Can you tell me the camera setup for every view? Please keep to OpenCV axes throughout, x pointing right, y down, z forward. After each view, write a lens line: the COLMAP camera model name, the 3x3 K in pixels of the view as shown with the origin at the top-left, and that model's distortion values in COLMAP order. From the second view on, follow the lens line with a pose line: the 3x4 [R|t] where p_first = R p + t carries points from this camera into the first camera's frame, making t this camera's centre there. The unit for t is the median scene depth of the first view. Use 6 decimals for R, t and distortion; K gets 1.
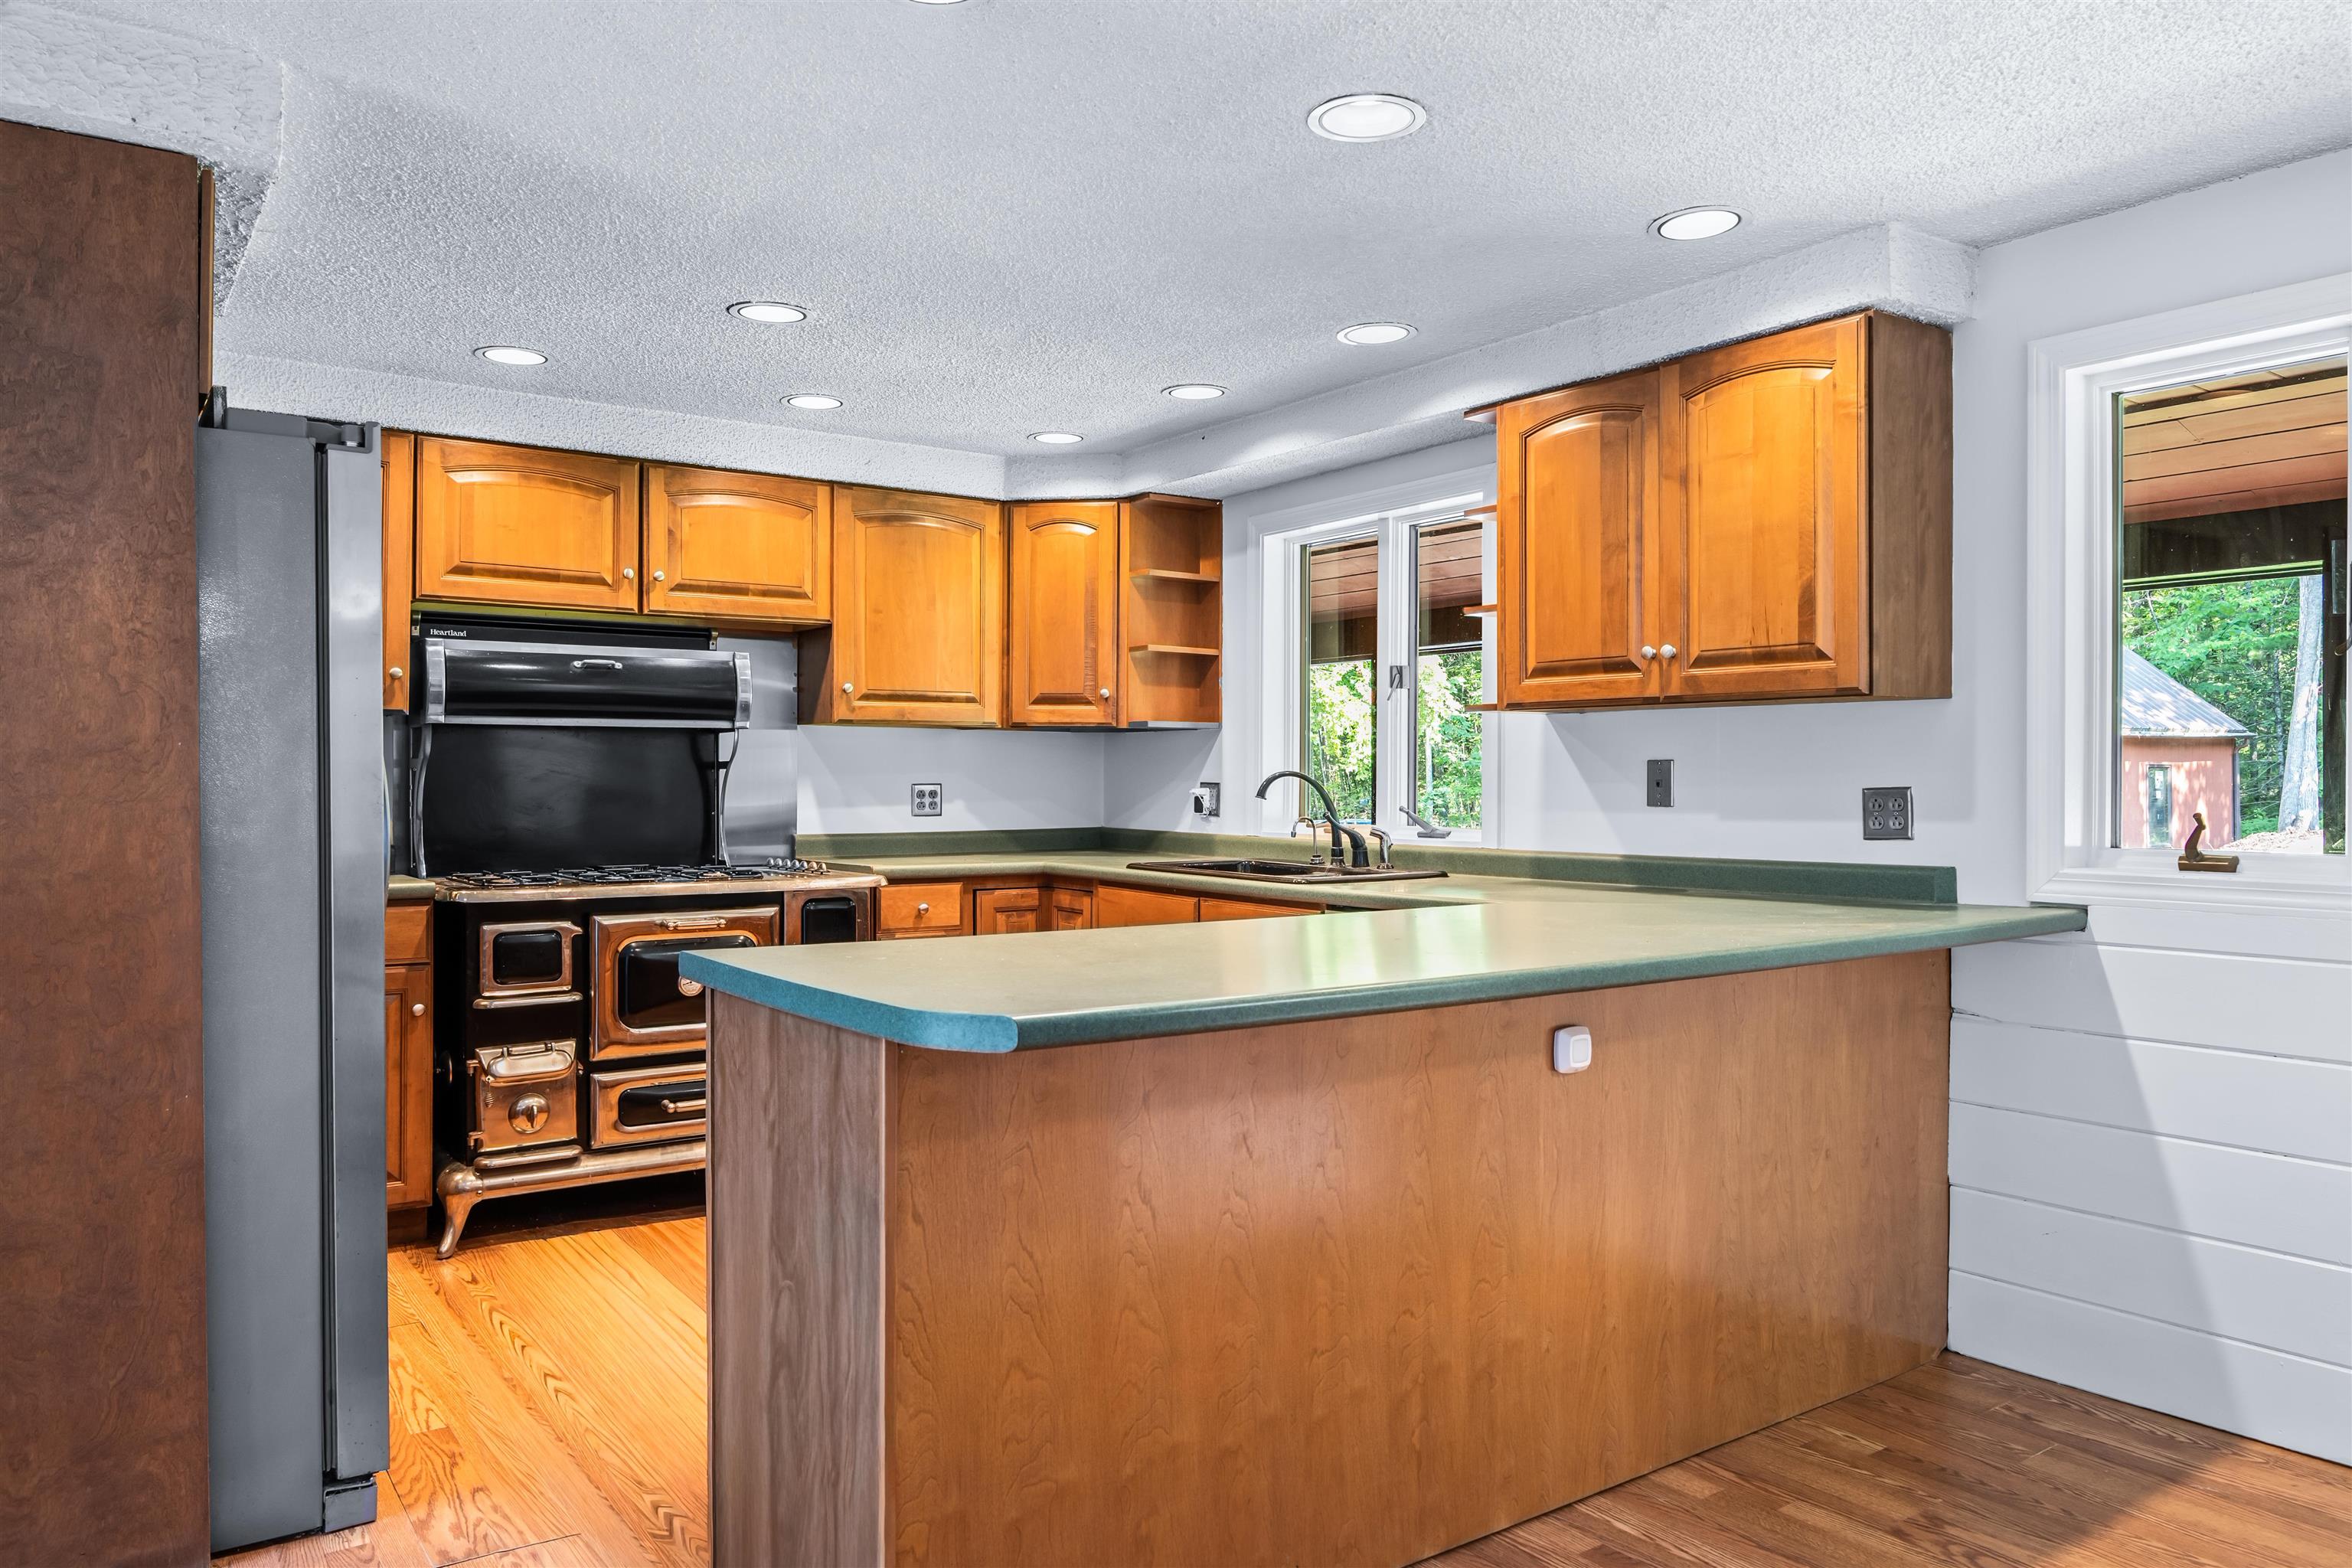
lens RADIAL K [[1617.8, 0, 1187.9], [0, 1617.8, 790.3], [0, 0, 1]] dist [0.003857, -0.008574]
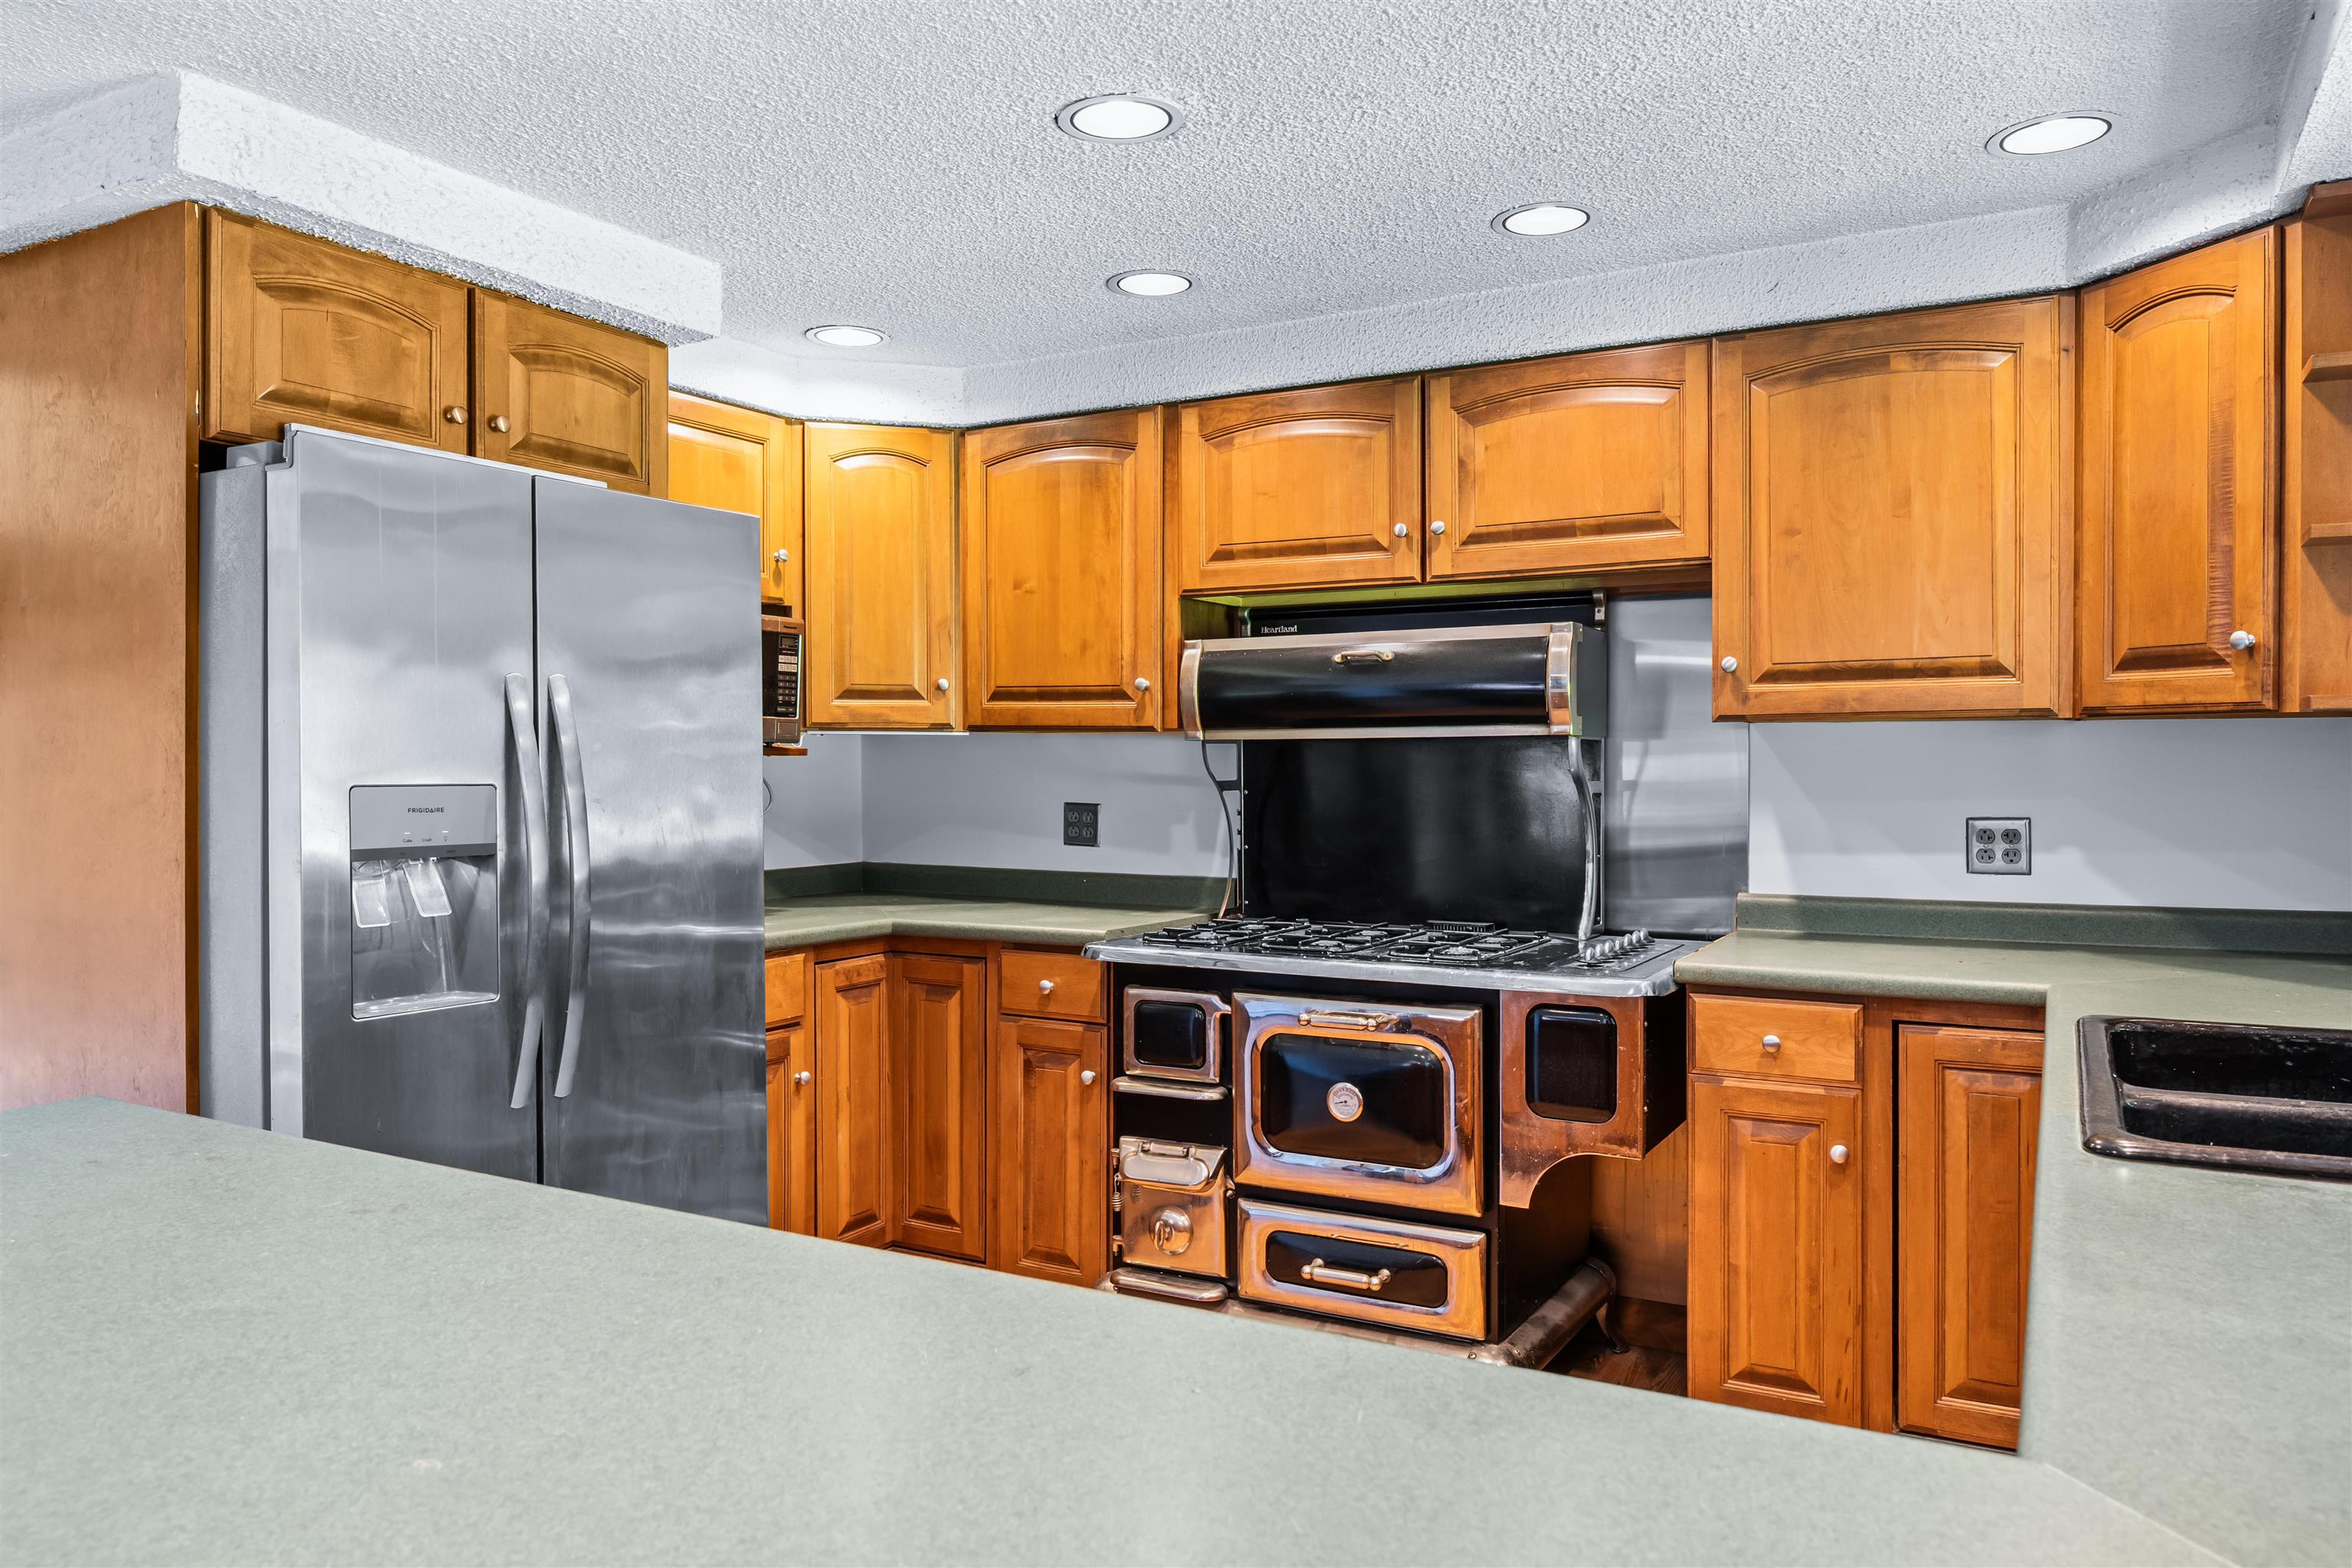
lens RADIAL K [[1617.8, 0, 1152.3], [0, 1617.8, 773.2], [0, 0, 1]] dist [0.003857, -0.008574]
pose [[0.416918, 0.004212, -0.908934, 0.244613], [-0.002312, 0.999991, 0.003573, -0.022060], [0.908941, 0.000612, 0.416924, 0.514538]]
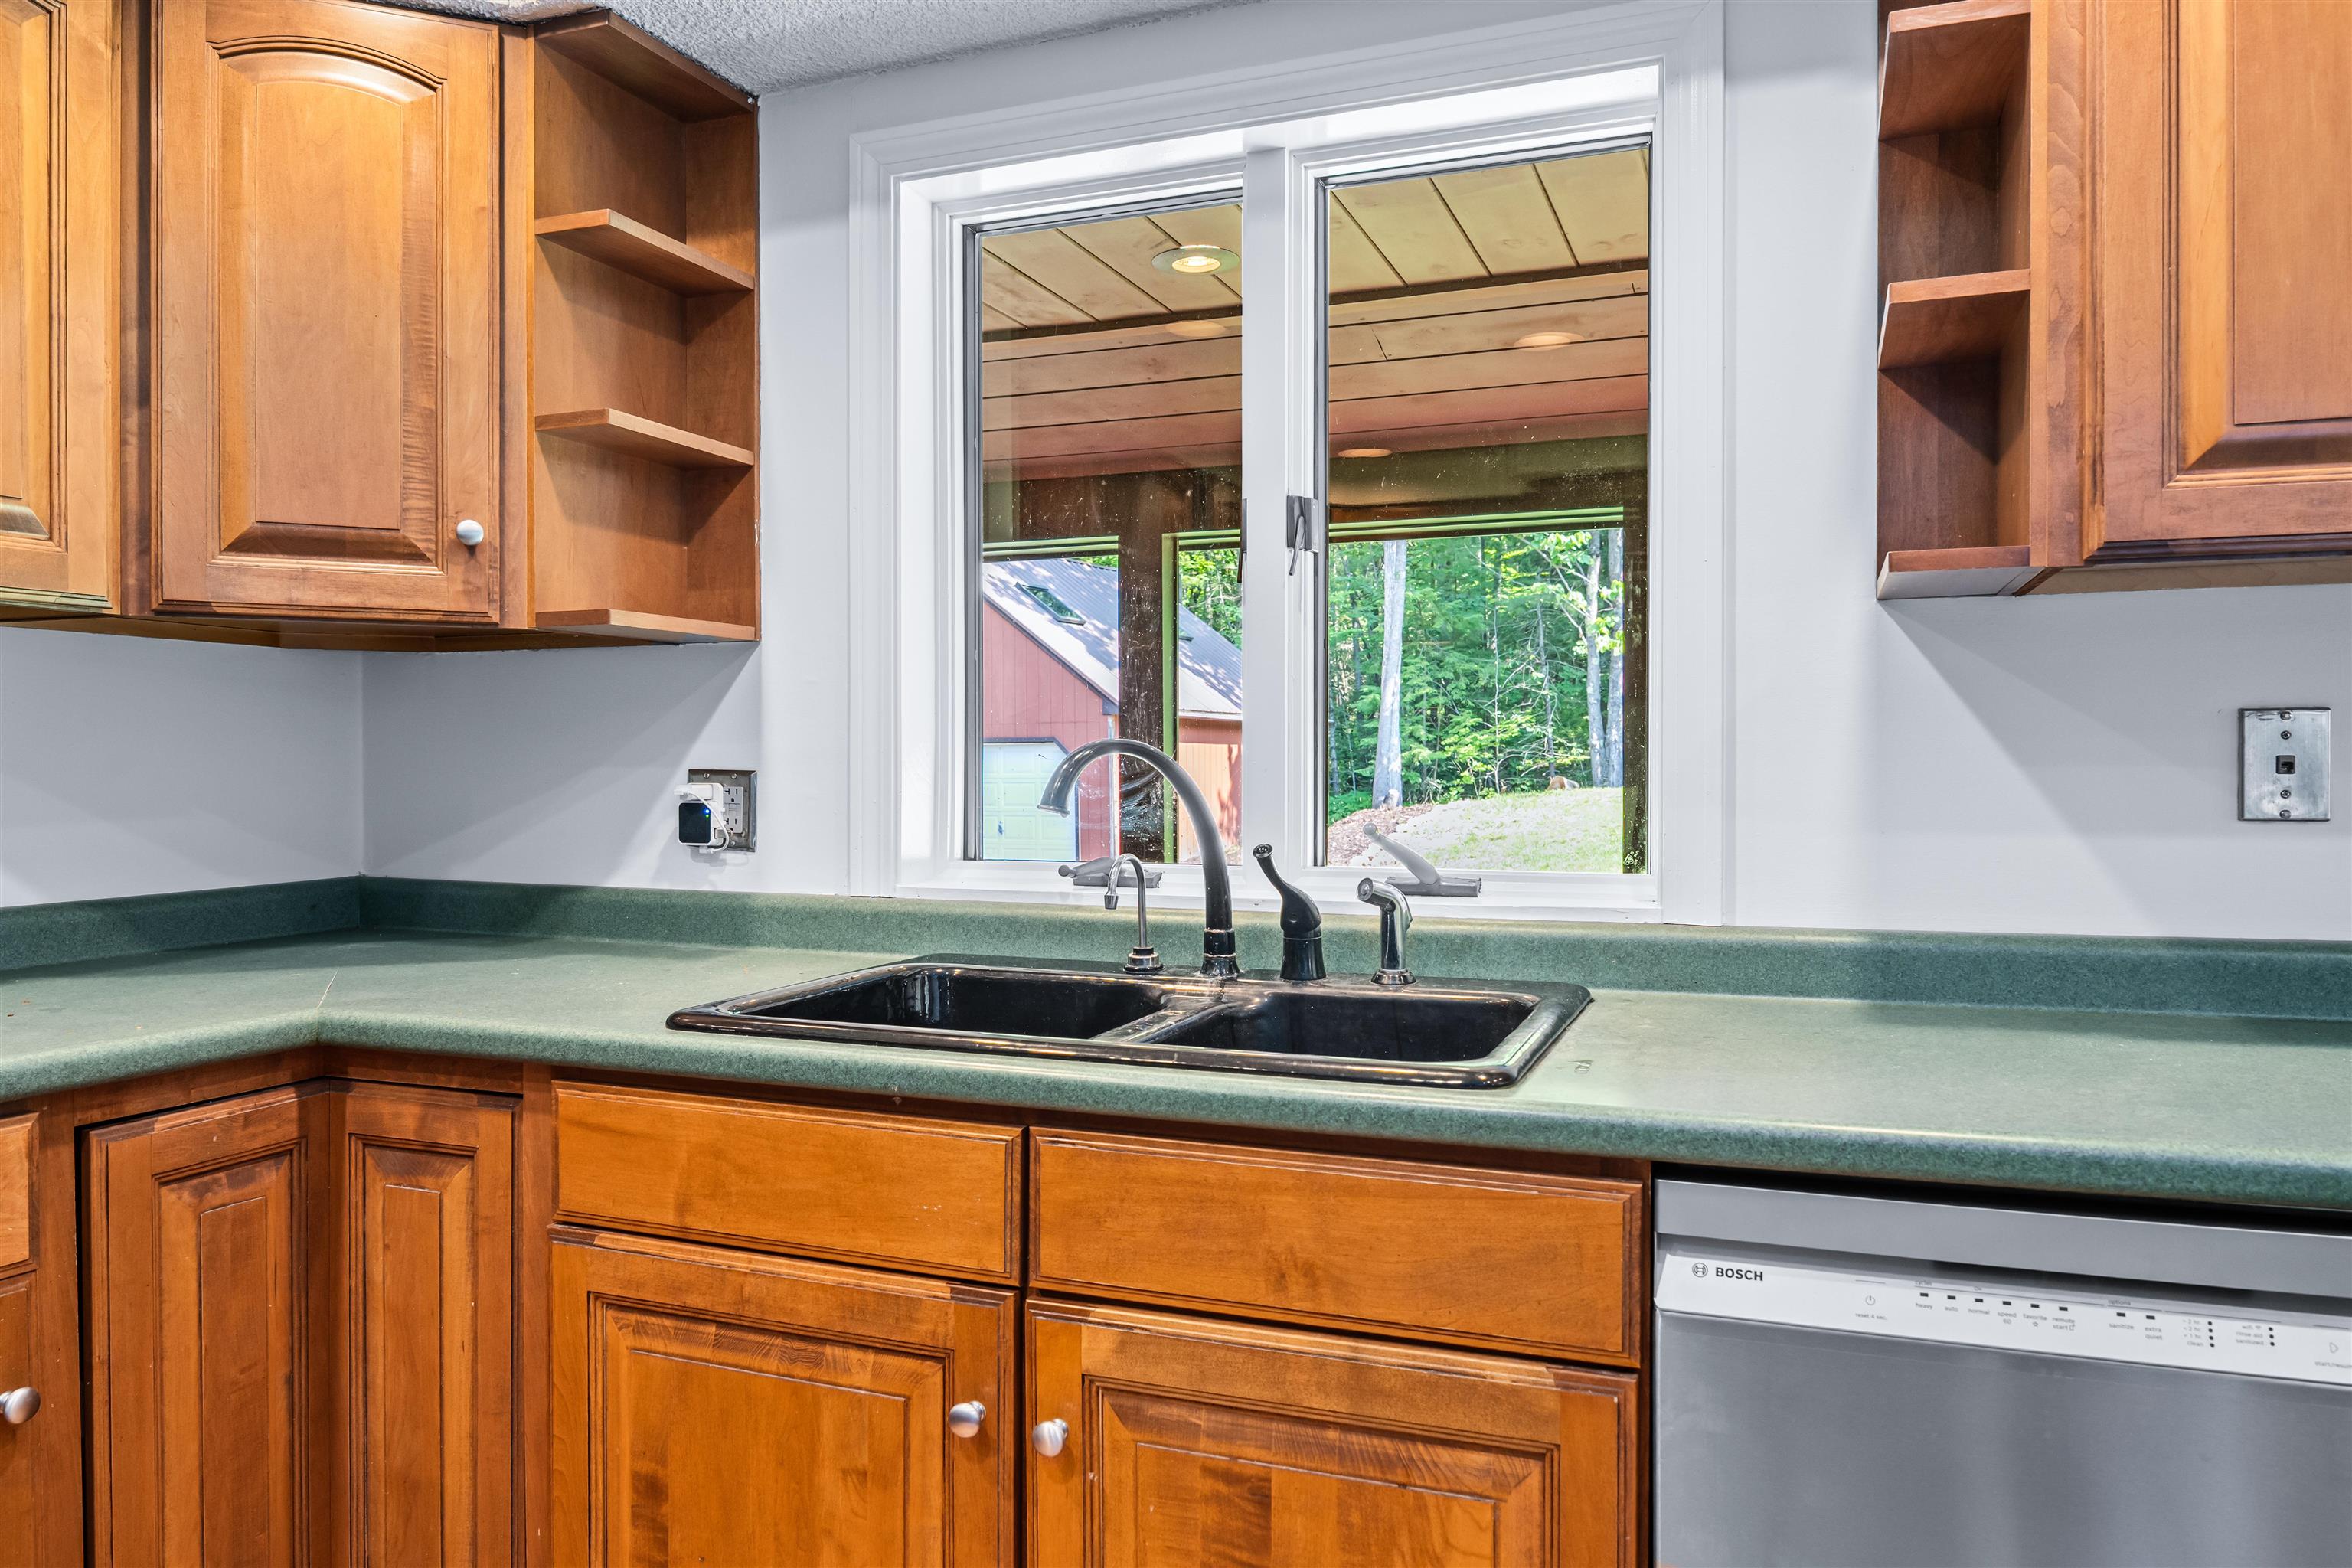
lens RADIAL K [[1617.8, 0, 1242.7], [0, 1617.8, 777.7], [0, 0, 1]] dist [0.003857, -0.008574]
pose [[0.822155, -0.010746, 0.569162, -0.117542], [0.008439, 0.999942, 0.006689, -0.004292], [-0.569201, -0.000697, 0.822198, 0.590709]]
